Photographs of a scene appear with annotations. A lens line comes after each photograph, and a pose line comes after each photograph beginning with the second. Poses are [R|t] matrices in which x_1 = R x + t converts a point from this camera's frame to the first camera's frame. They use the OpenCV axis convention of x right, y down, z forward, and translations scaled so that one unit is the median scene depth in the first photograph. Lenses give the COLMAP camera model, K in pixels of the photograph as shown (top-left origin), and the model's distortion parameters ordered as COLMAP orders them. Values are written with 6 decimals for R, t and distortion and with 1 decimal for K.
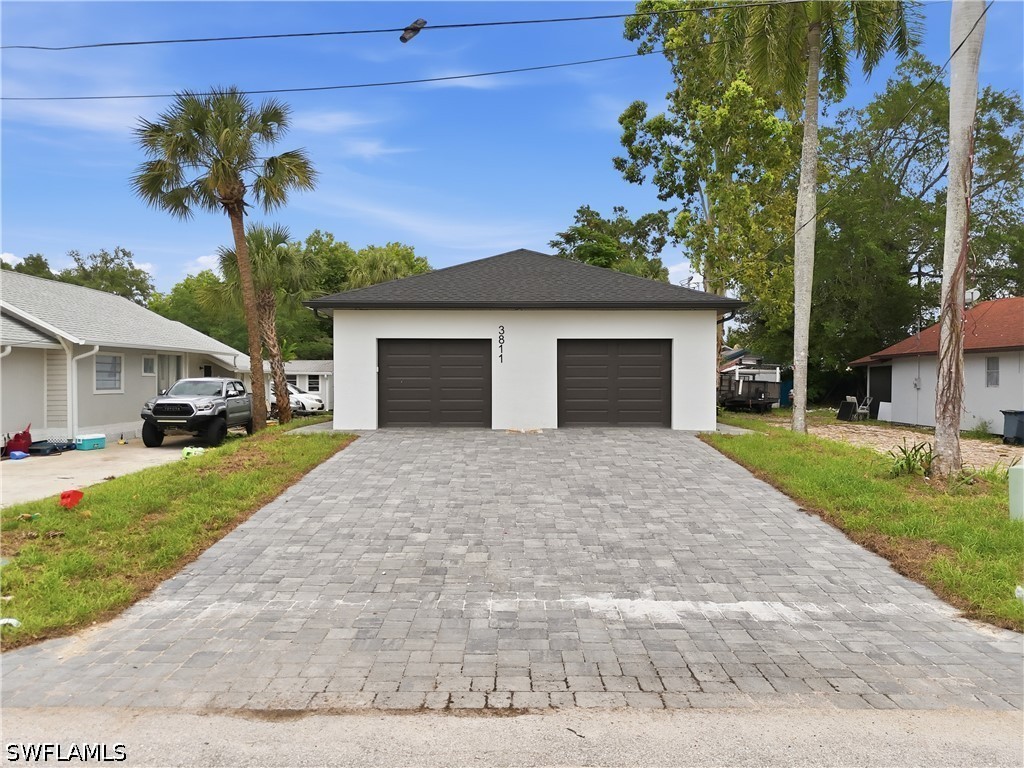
lens RADIAL K [[748.4, 0, 512.0], [0, 748.4, 384.0], [0, 0, 1]] dist [0.060934, -0.066711]
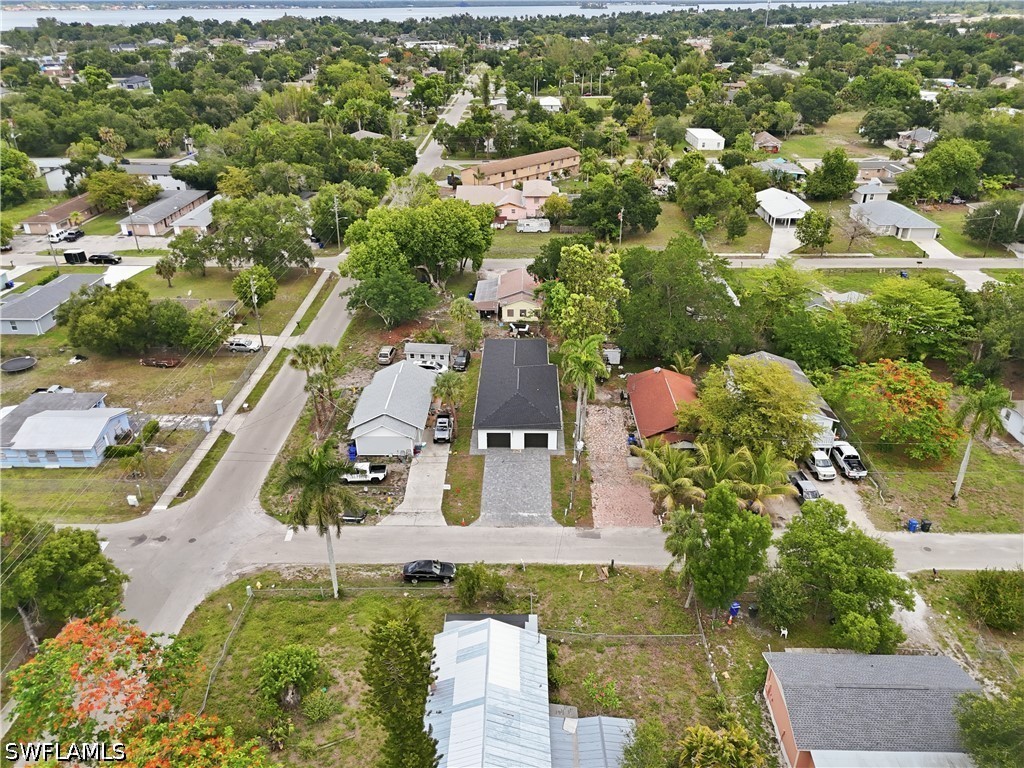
lens RADIAL K [[748.4, 0, 512.0], [0, 748.4, 384.0], [0, 0, 1]] dist [0.060934, -0.066711]
pose [[0.999824, 0.002777, -0.018552, 0.070613], [0.005897, 0.892304, 0.451396, -2.493089], [0.017807, -0.451426, 0.892131, -3.123027]]
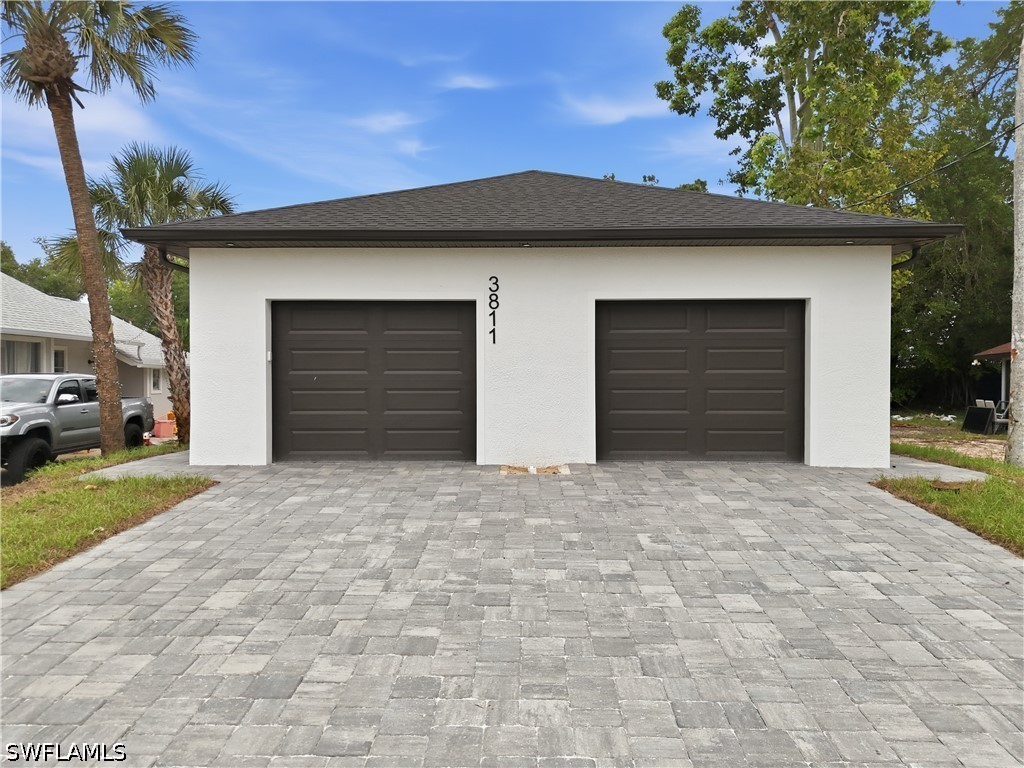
lens RADIAL K [[748.4, 0, 512.0], [0, 748.4, 384.0], [0, 0, 1]] dist [0.060934, -0.066711]
pose [[0.999824, -0.001108, -0.018737, 0.009478], [0.001098, 0.999999, -0.000571, 0.001570], [0.018738, 0.000550, 0.999824, 0.444951]]
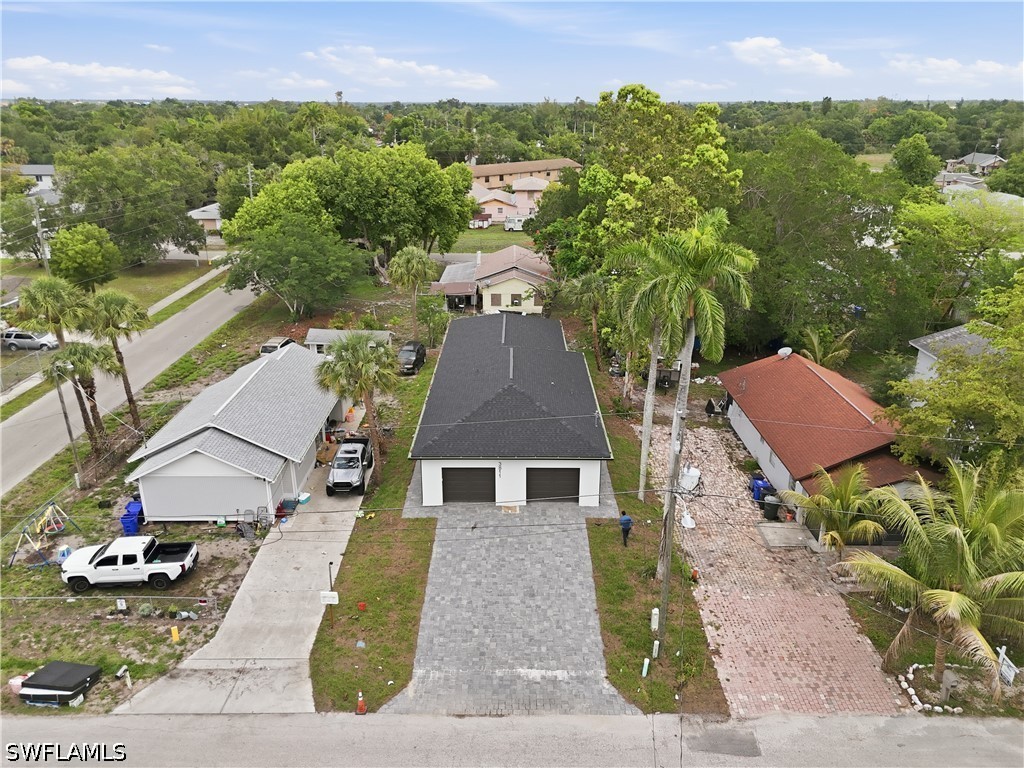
lens RADIAL K [[748.4, 0, 512.0], [0, 748.4, 384.0], [0, 0, 1]] dist [0.060934, -0.066711]
pose [[1.000000, 0.000641, -0.000469, 0.020970], [-0.000441, 0.939312, 0.343063, -1.004400], [0.000661, -0.343063, 0.939312, -0.906505]]
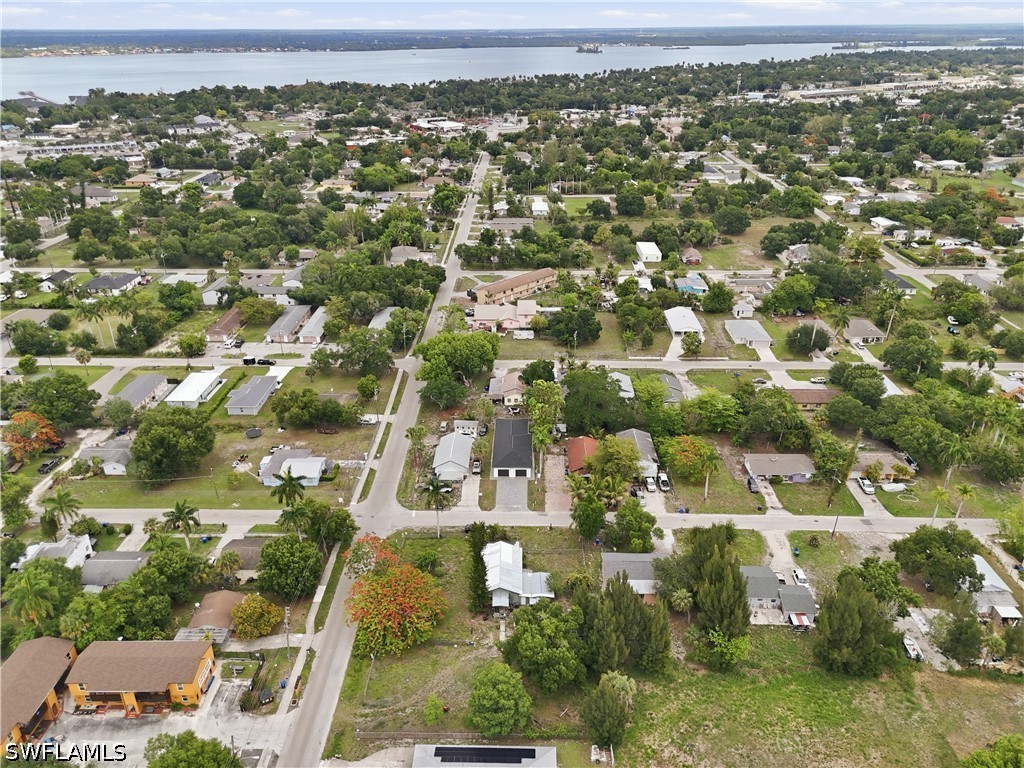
lens RADIAL K [[748.4, 0, 512.0], [0, 748.4, 384.0], [0, 0, 1]] dist [0.060934, -0.066711]
pose [[0.999838, 0.002436, -0.017823, 0.193651], [0.005333, 0.906108, 0.423013, -5.440925], [0.017180, -0.423039, 0.905948, -7.771049]]
